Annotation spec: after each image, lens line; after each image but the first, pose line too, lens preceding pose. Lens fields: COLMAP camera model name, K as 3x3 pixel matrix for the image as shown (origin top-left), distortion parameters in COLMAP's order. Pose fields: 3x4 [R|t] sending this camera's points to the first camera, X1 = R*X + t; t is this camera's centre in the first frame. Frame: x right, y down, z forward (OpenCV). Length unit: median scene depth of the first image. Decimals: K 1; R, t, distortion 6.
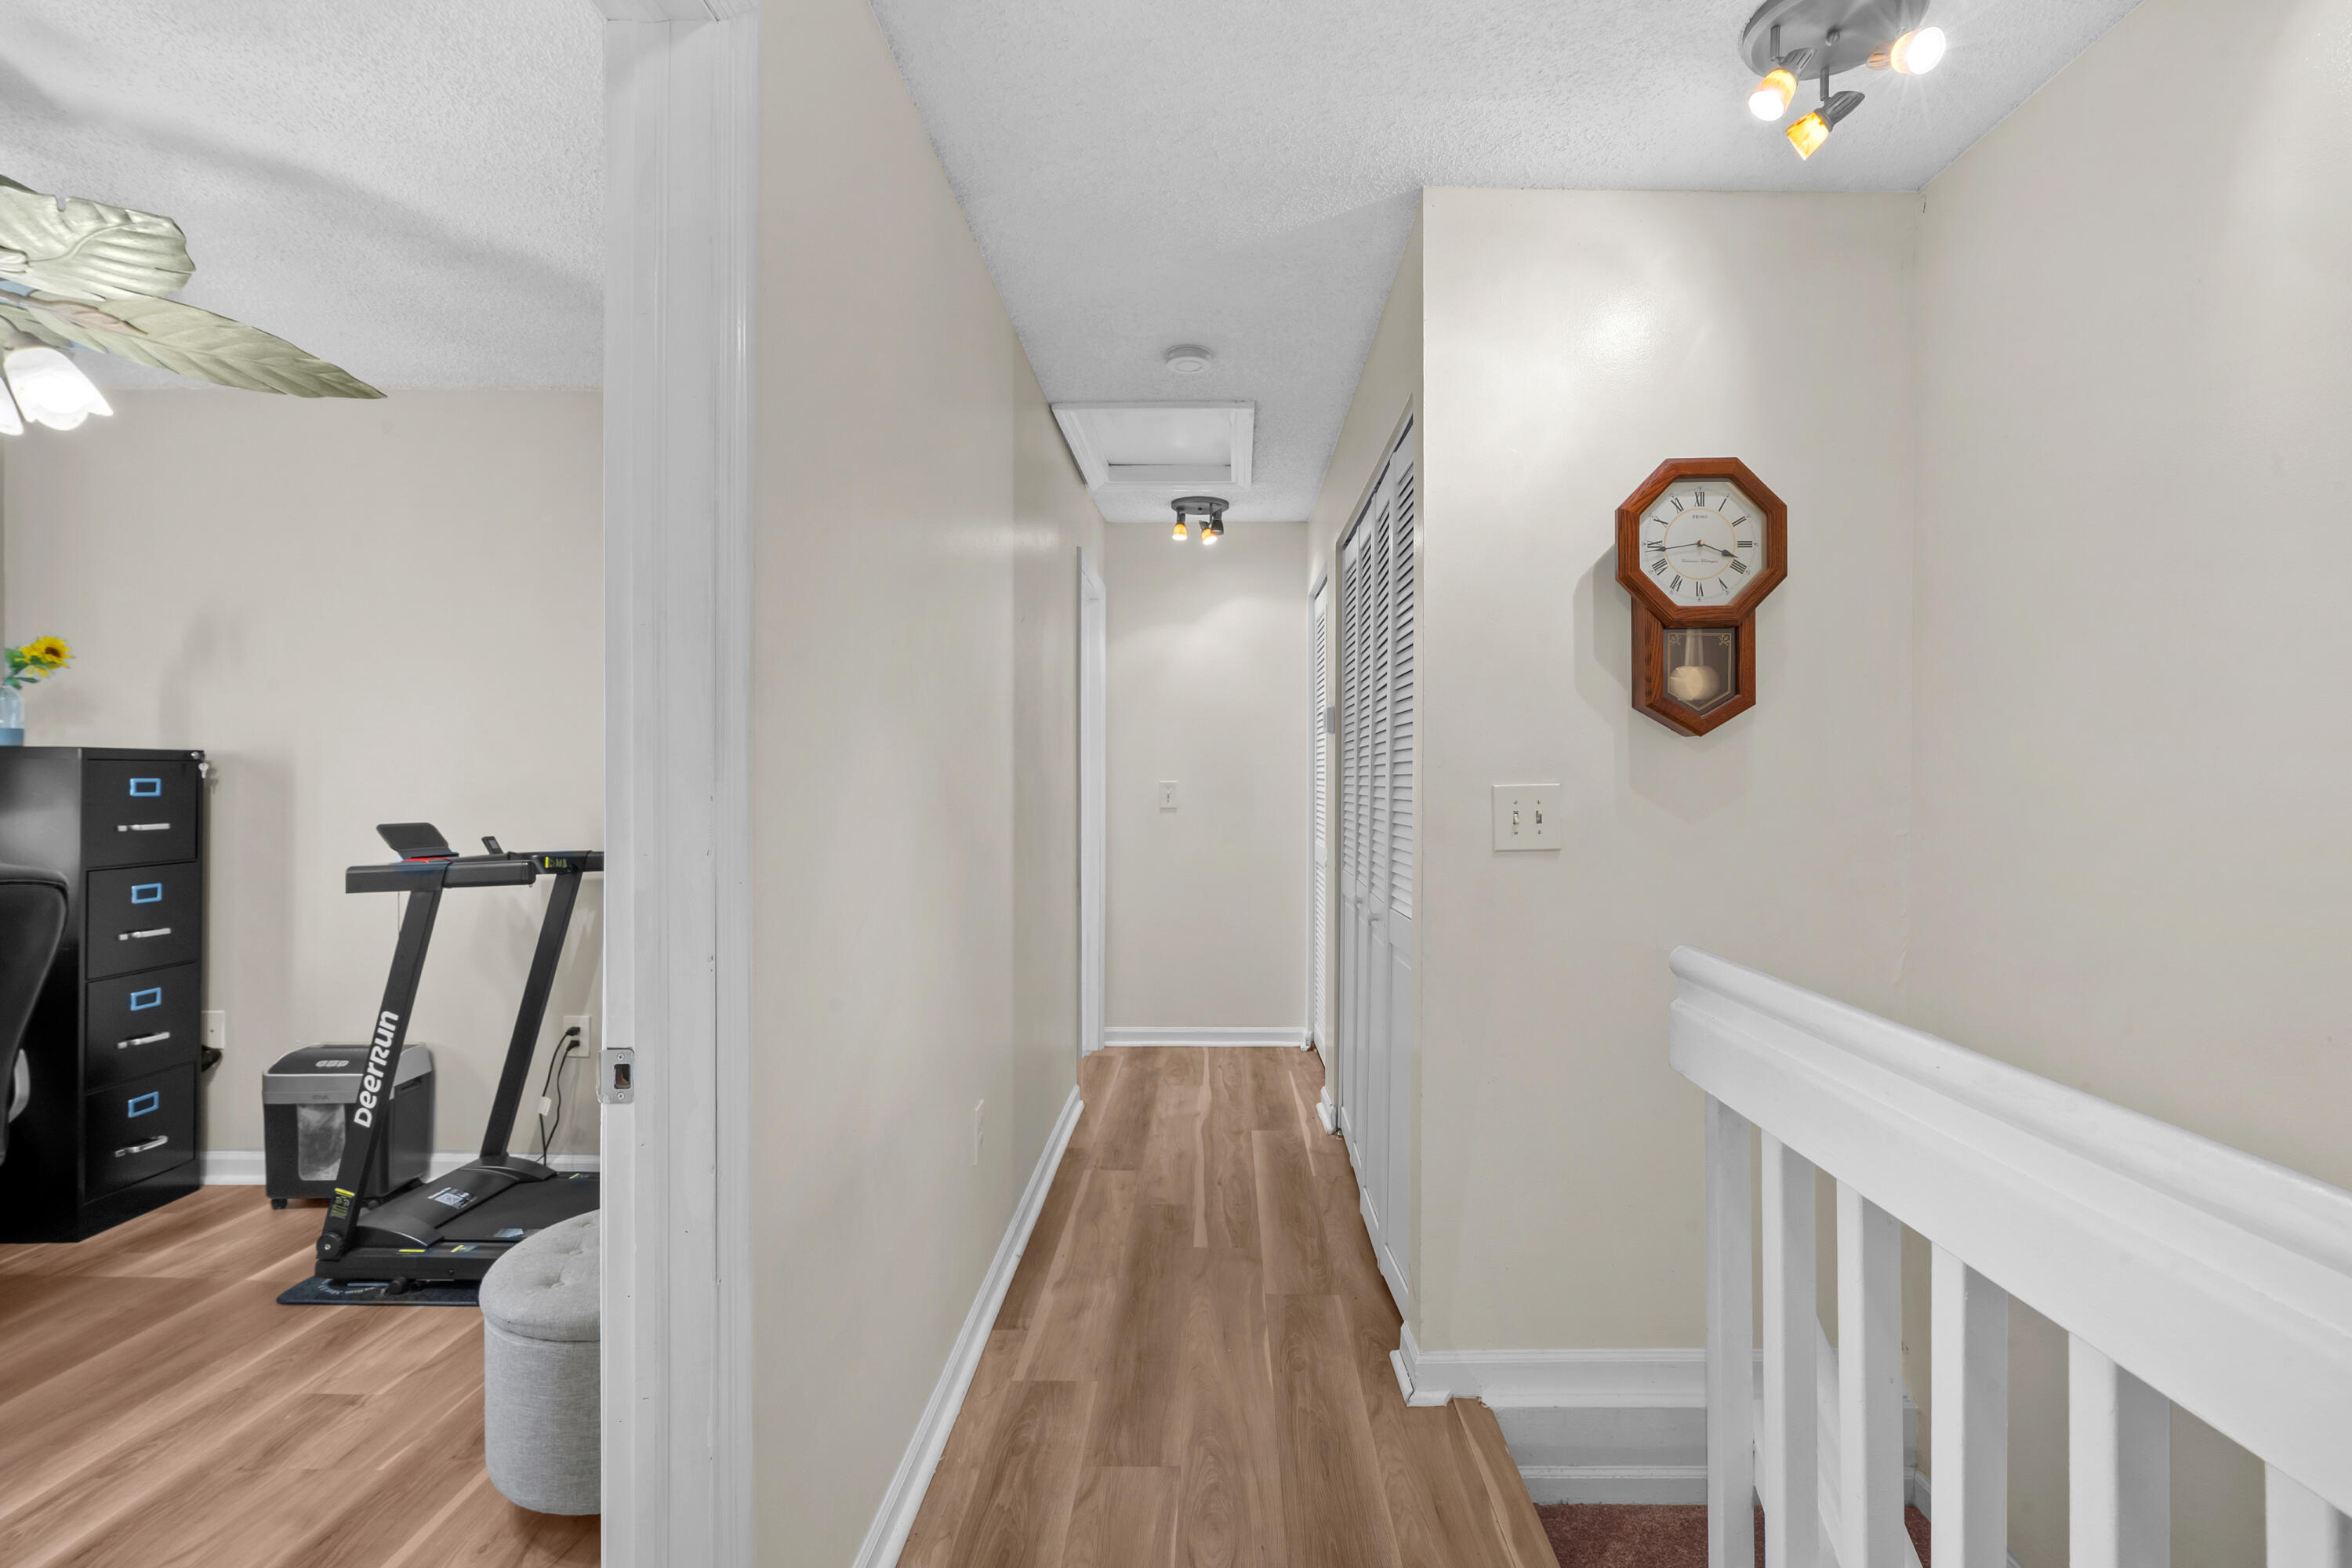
lens RADIAL K [[1158.7, 0, 1198.6], [0, 1158.7, 775.6], [0, 0, 1]] dist [-0.001926, -0.001188]
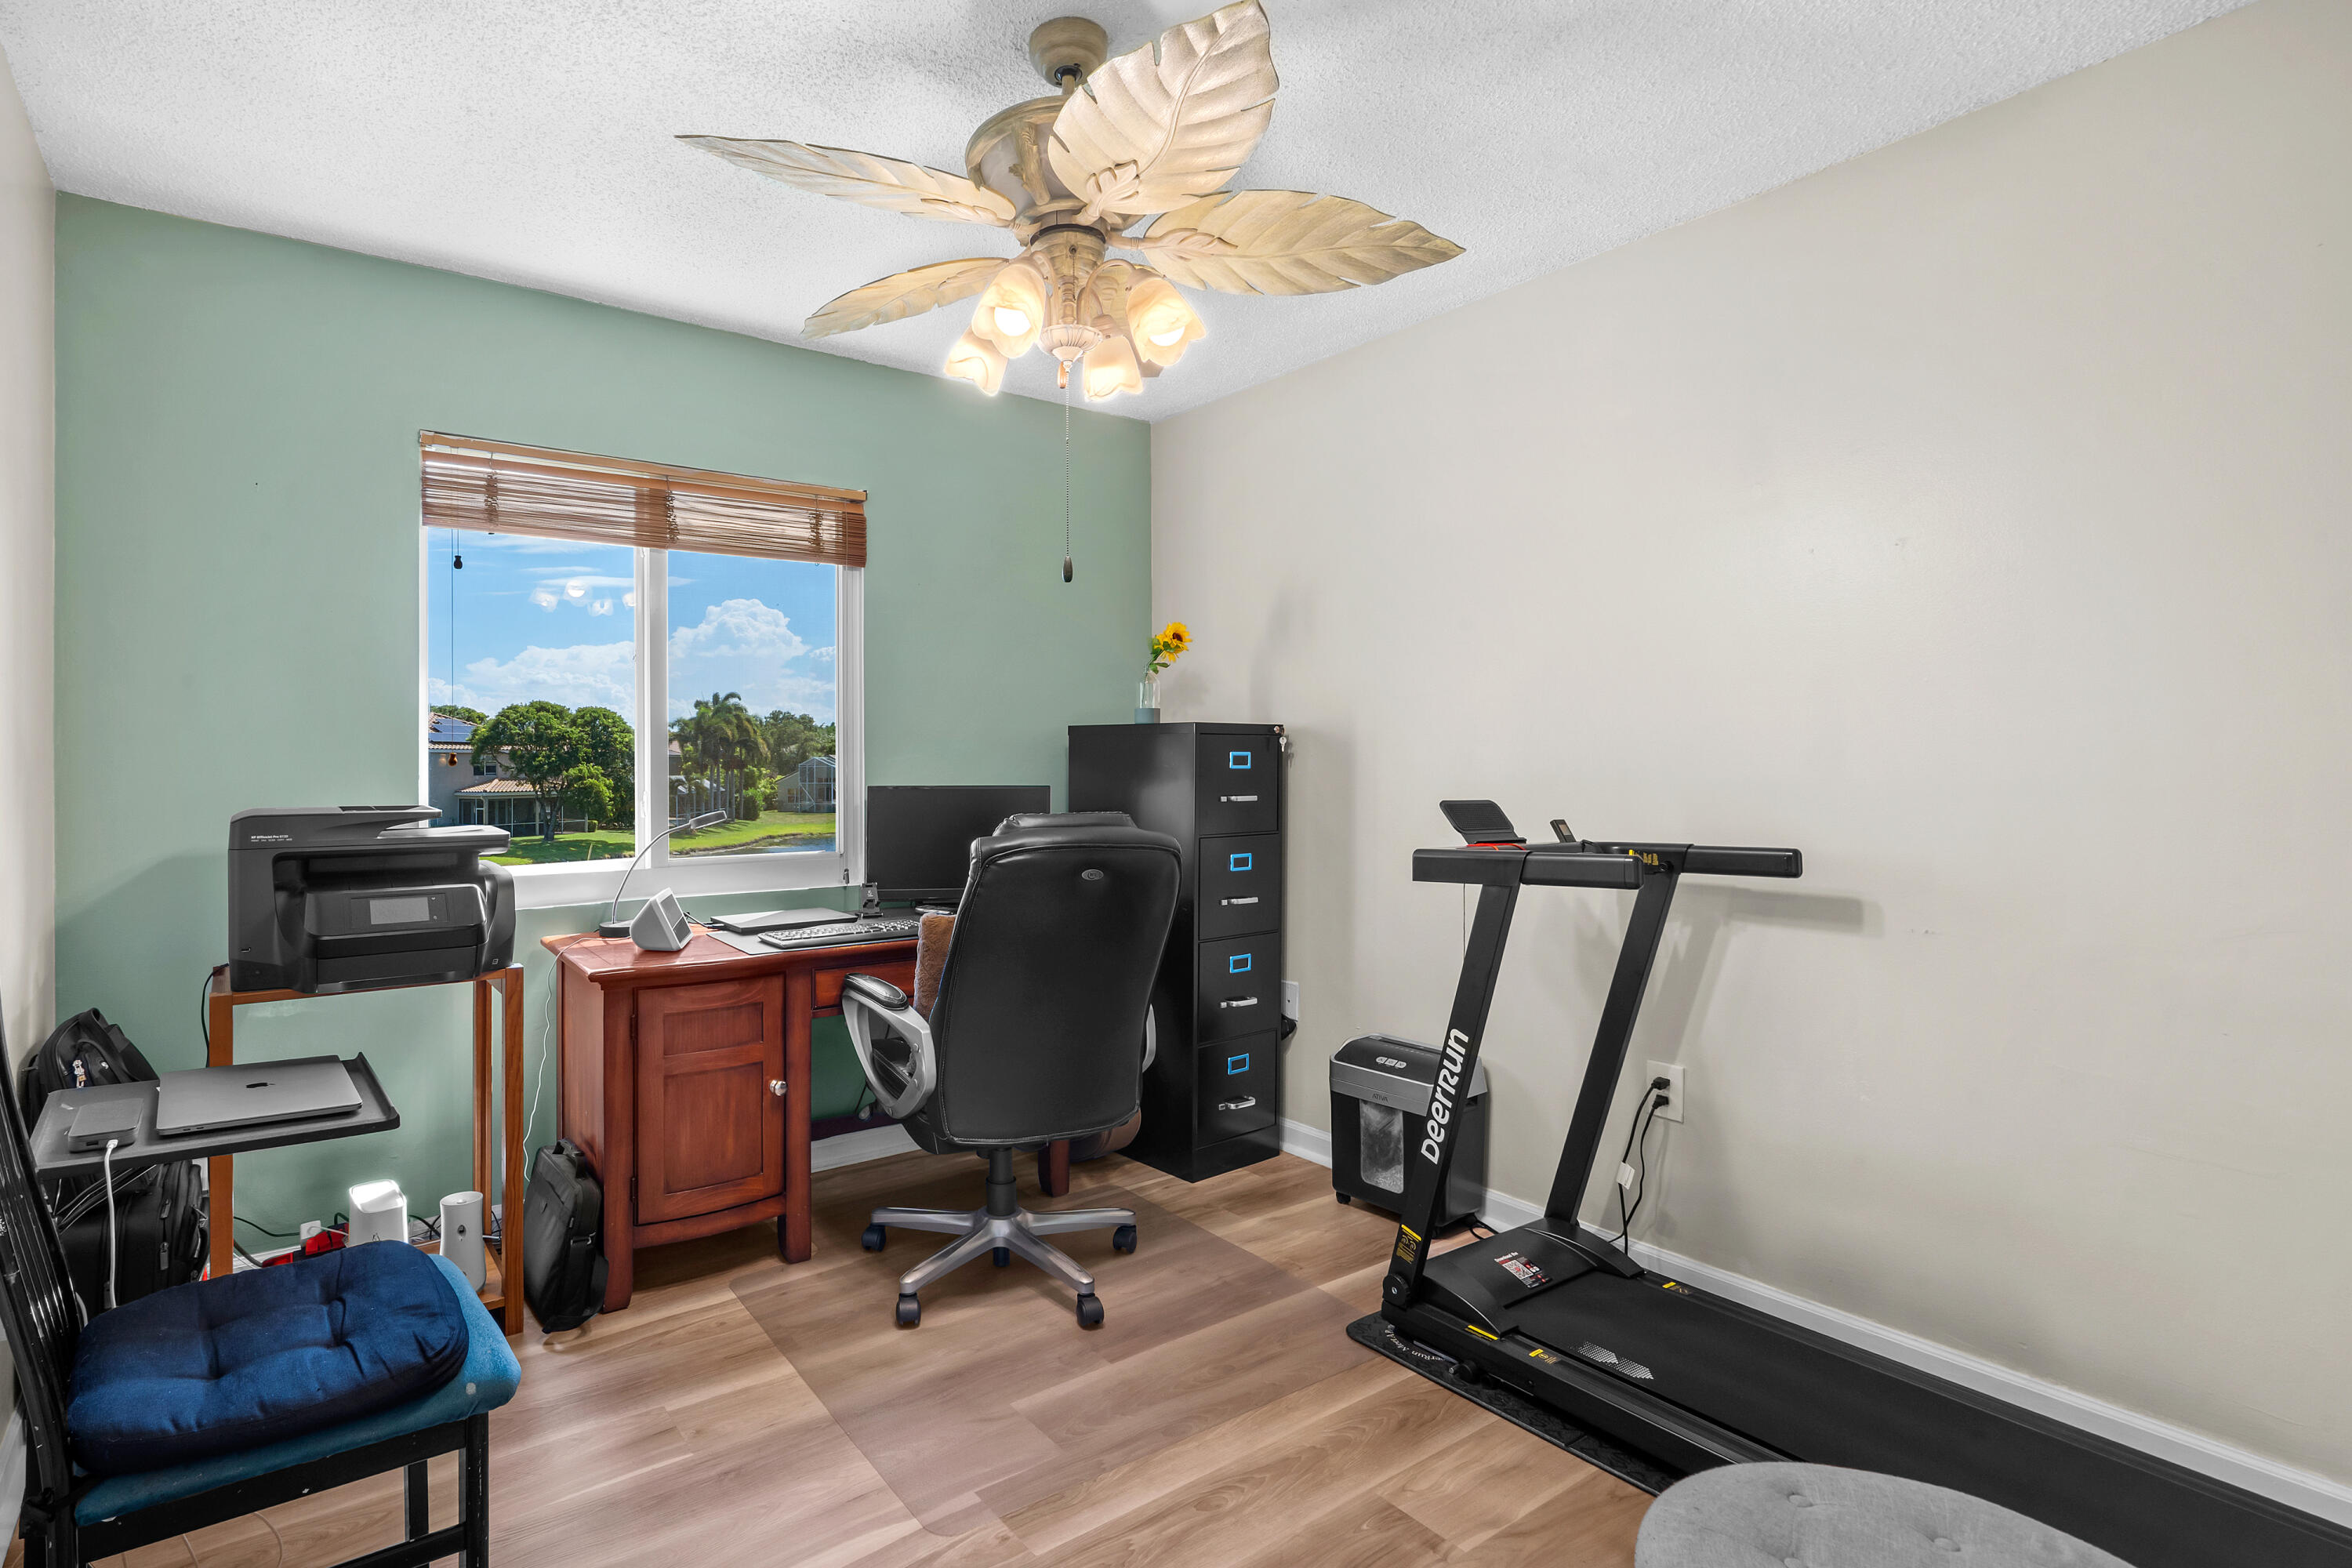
lens RADIAL K [[1082.2, 0, 1169.0], [0, 1082.2, 738.2], [0, 0, 1]] dist [0.000189, 0.000266]
pose [[0.688628, -0.017591, -0.724901, -0.256510], [-0.002603, 0.999639, -0.026731, 0.017086], [0.725110, 0.020294, 0.688334, 0.291521]]
